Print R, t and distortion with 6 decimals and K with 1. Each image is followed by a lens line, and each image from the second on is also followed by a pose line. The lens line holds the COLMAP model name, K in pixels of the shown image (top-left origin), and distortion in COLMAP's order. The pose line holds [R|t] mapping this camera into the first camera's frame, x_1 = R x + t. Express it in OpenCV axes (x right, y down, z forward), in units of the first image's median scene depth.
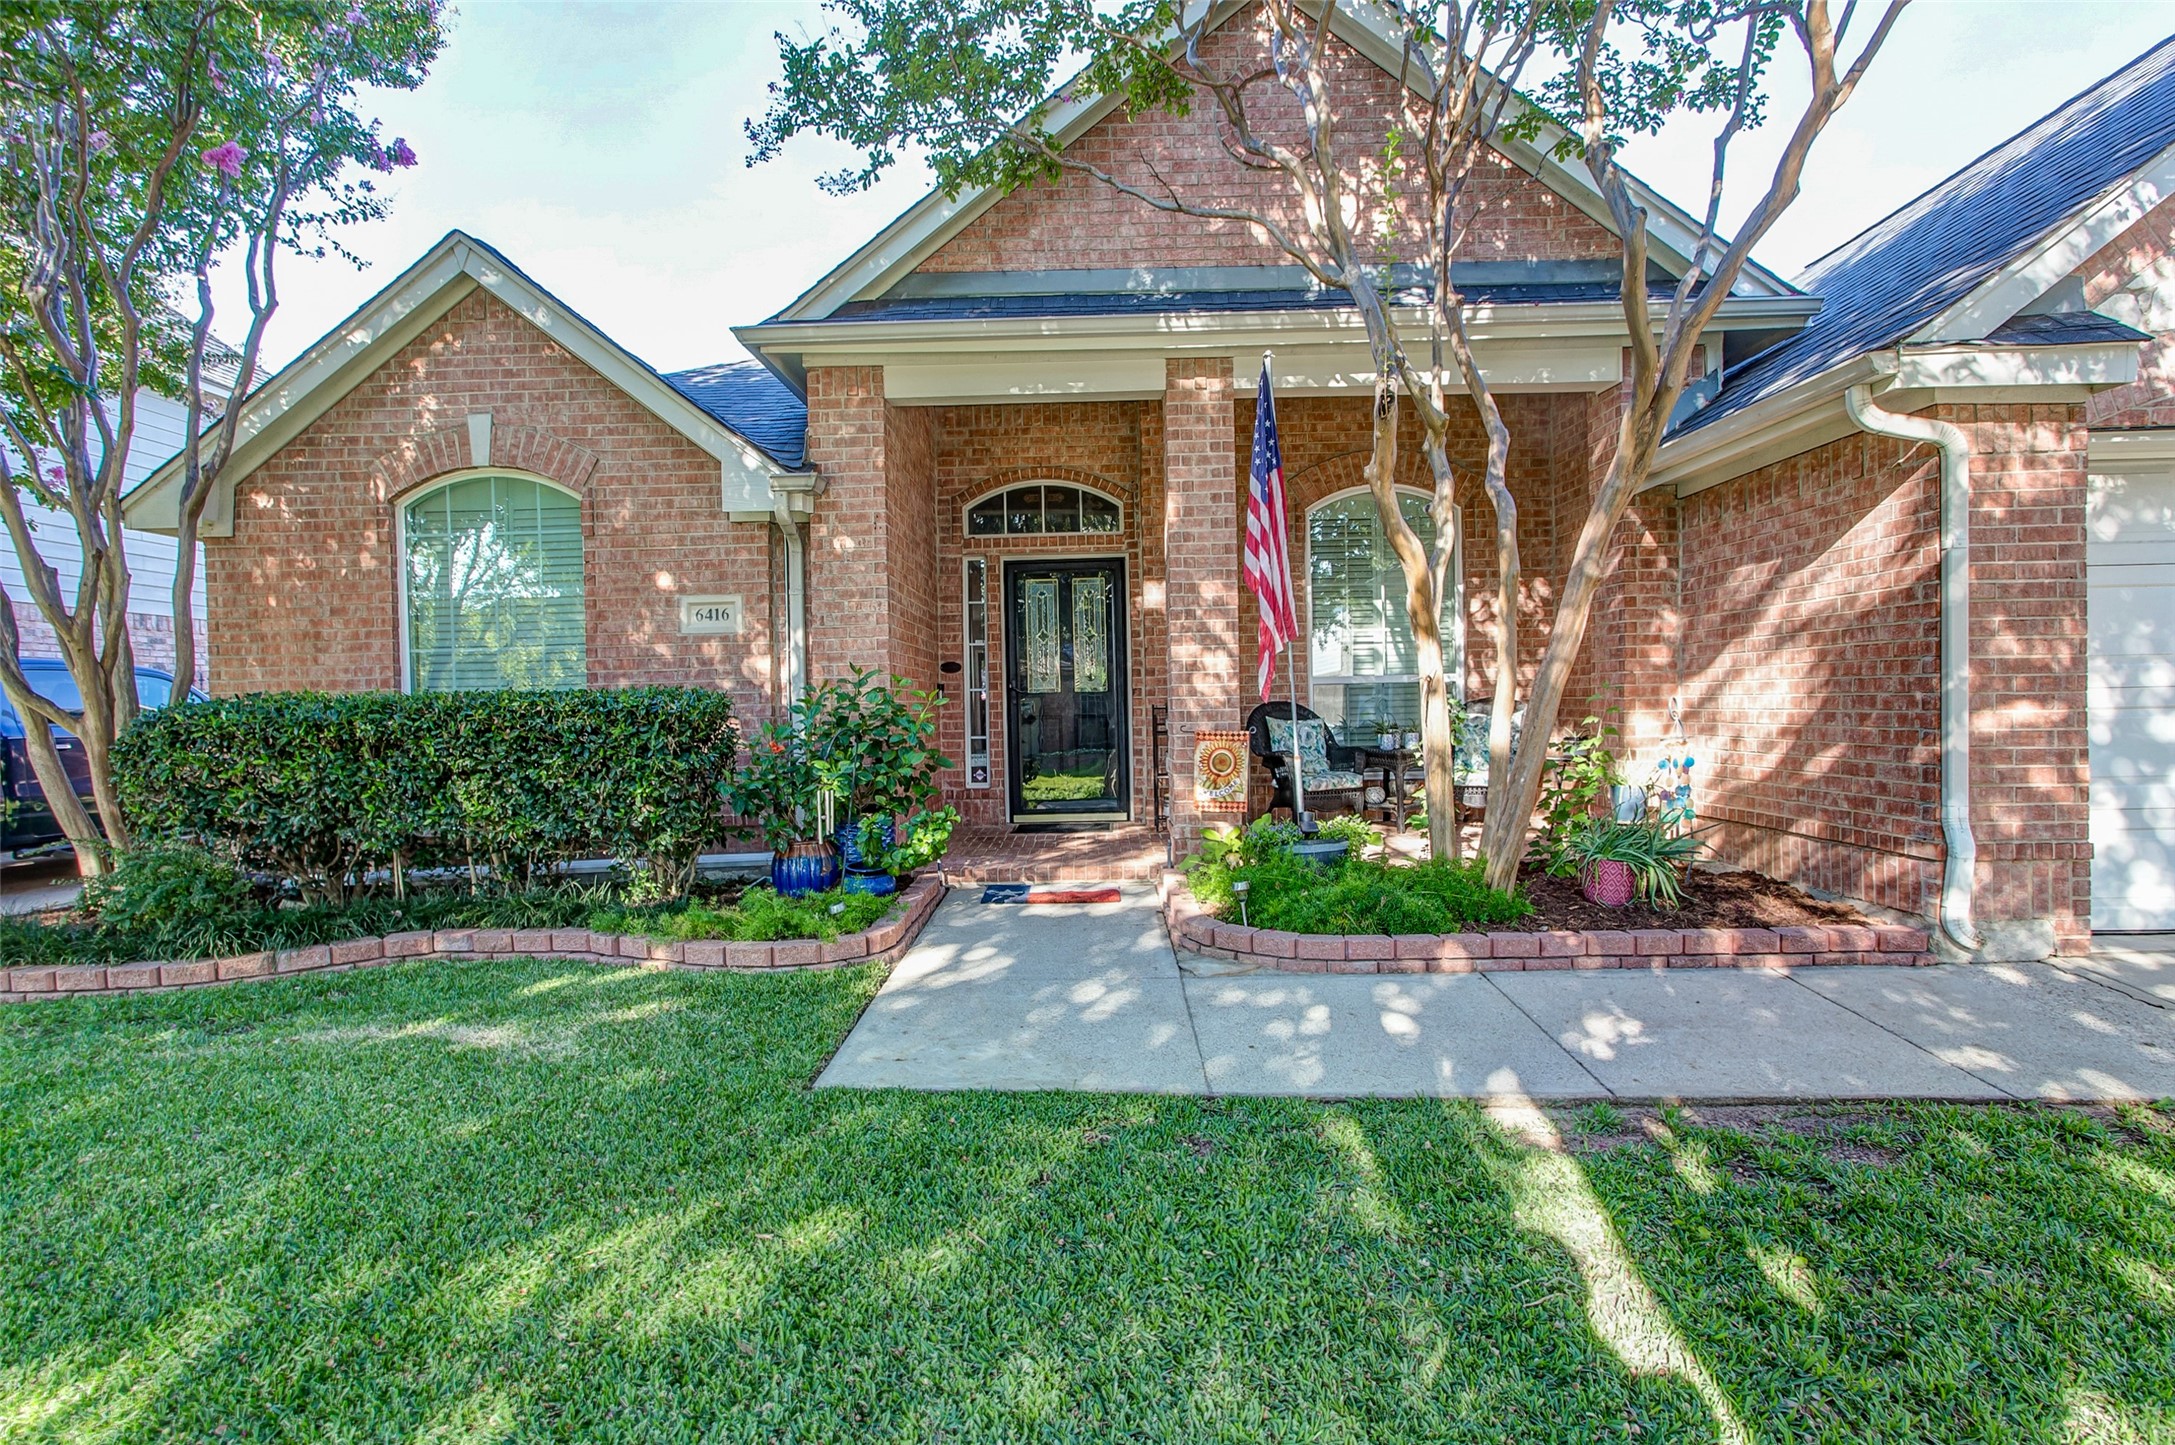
lens RADIAL K [[1044.3, 0, 1054.6], [0, 1044.3, 712.0], [0, 0, 1]] dist [-0.058681, 0.054289]
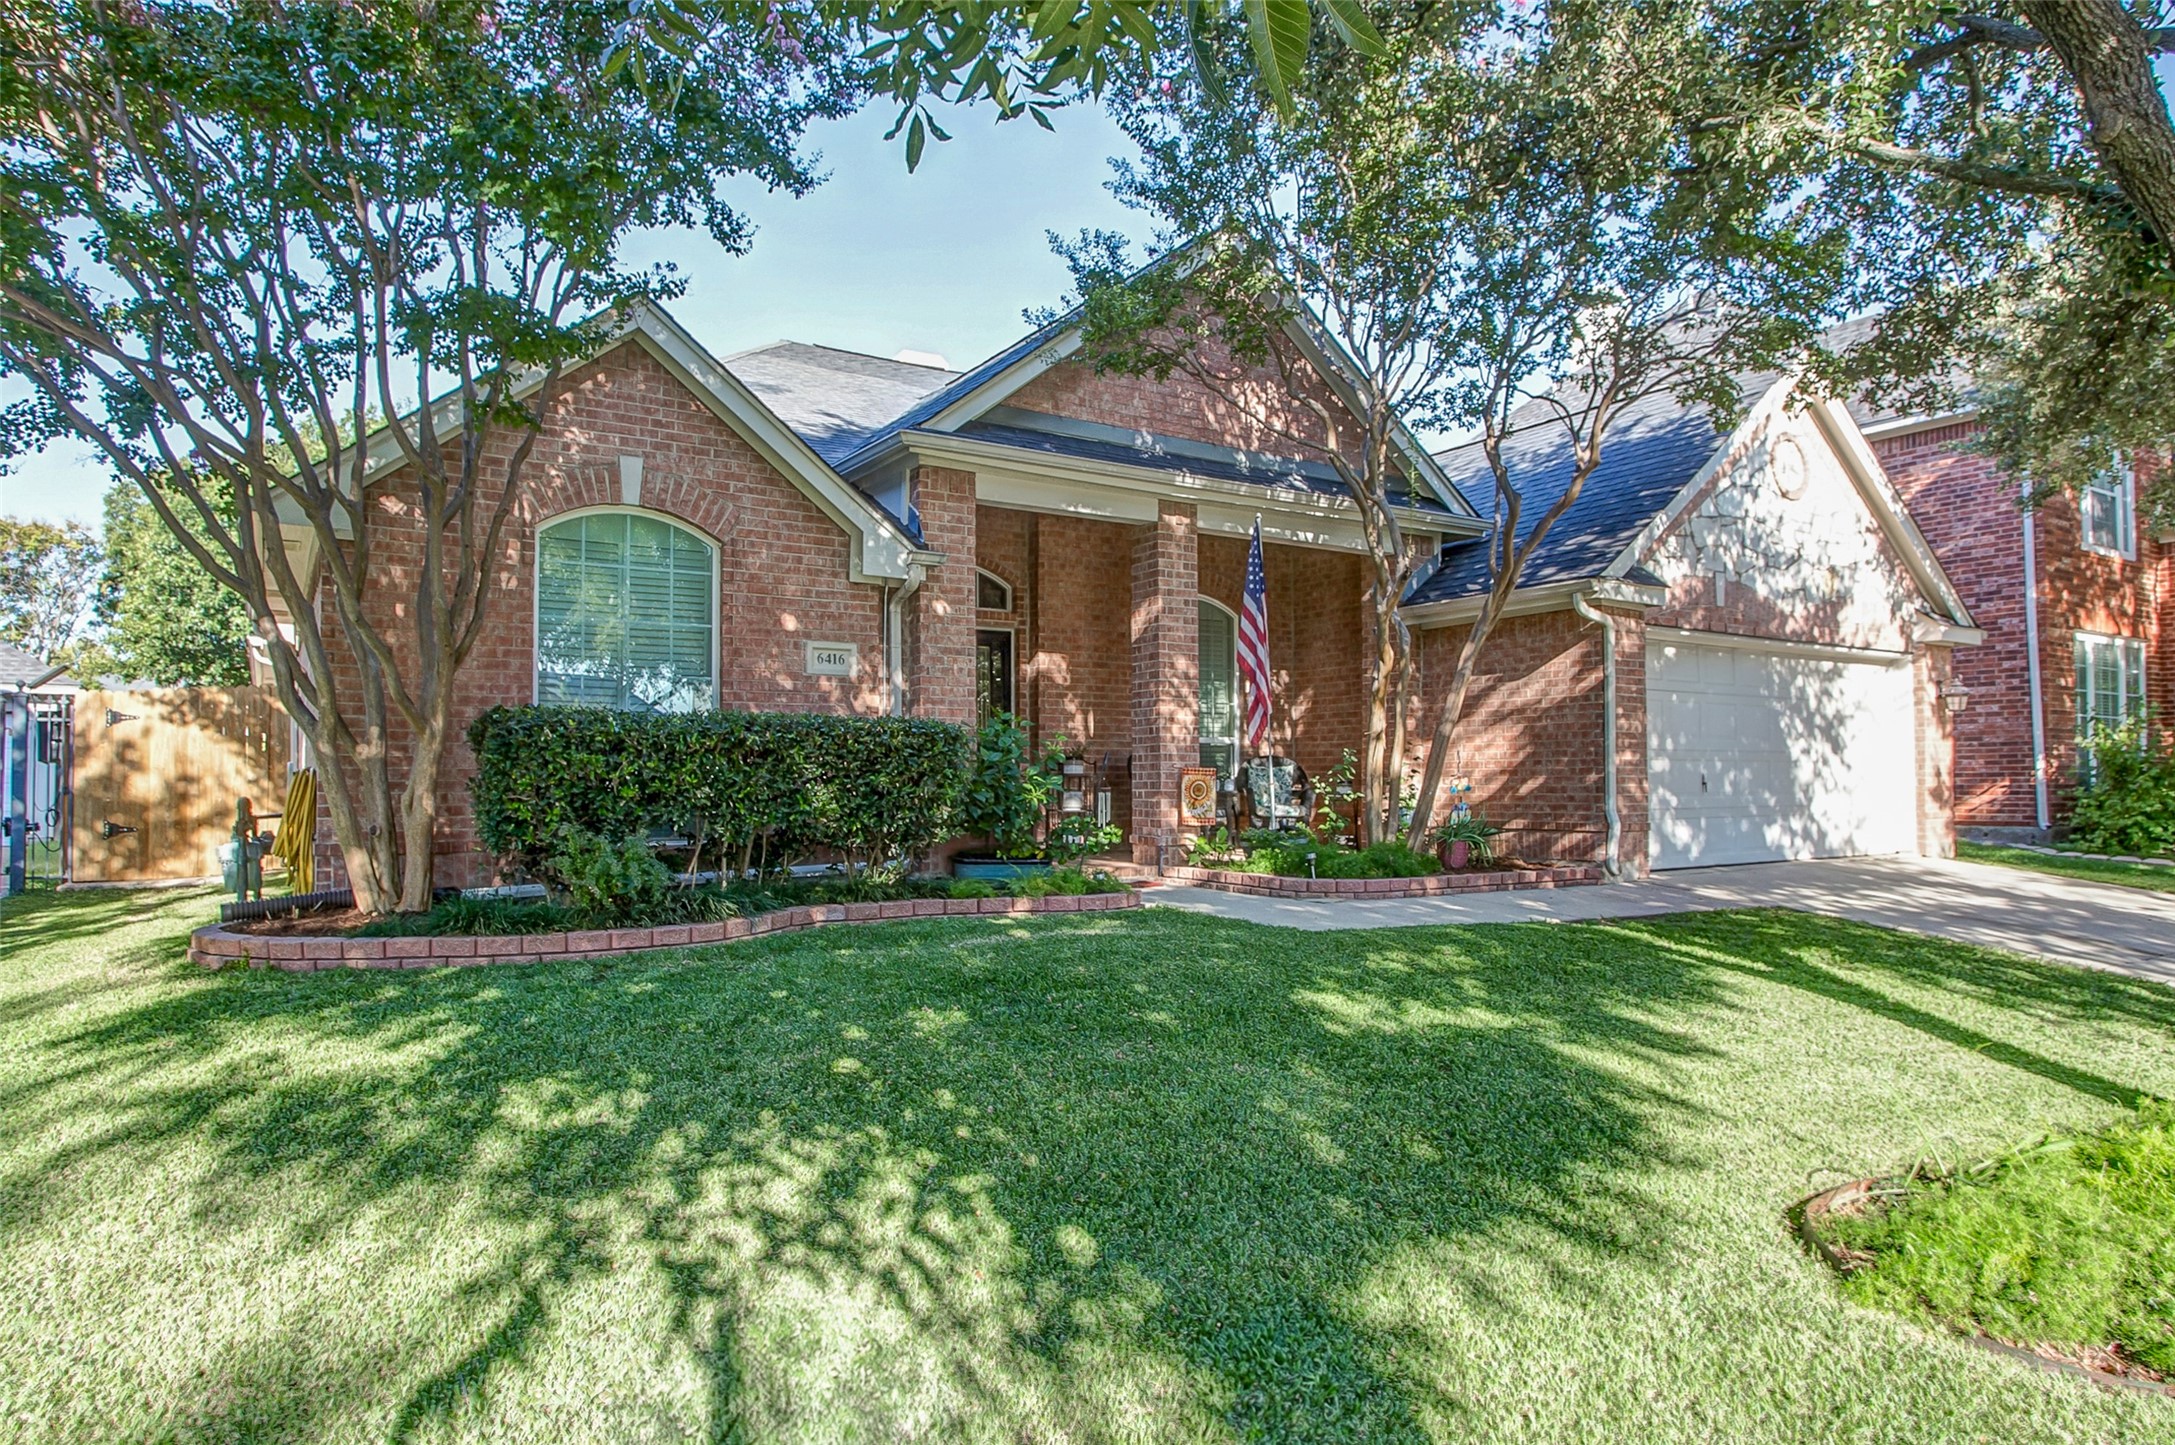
lens RADIAL K [[1096.6, 0, 1086.5], [0, 1096.6, 732.8], [0, 0, 1]] dist [-0.035698, 0.026627]
pose [[0.859717, 0.038410, 0.509325, -0.722723], [-0.012255, 0.998433, -0.054608, 0.055077], [-0.510624, 0.040706, 0.858840, -0.205607]]
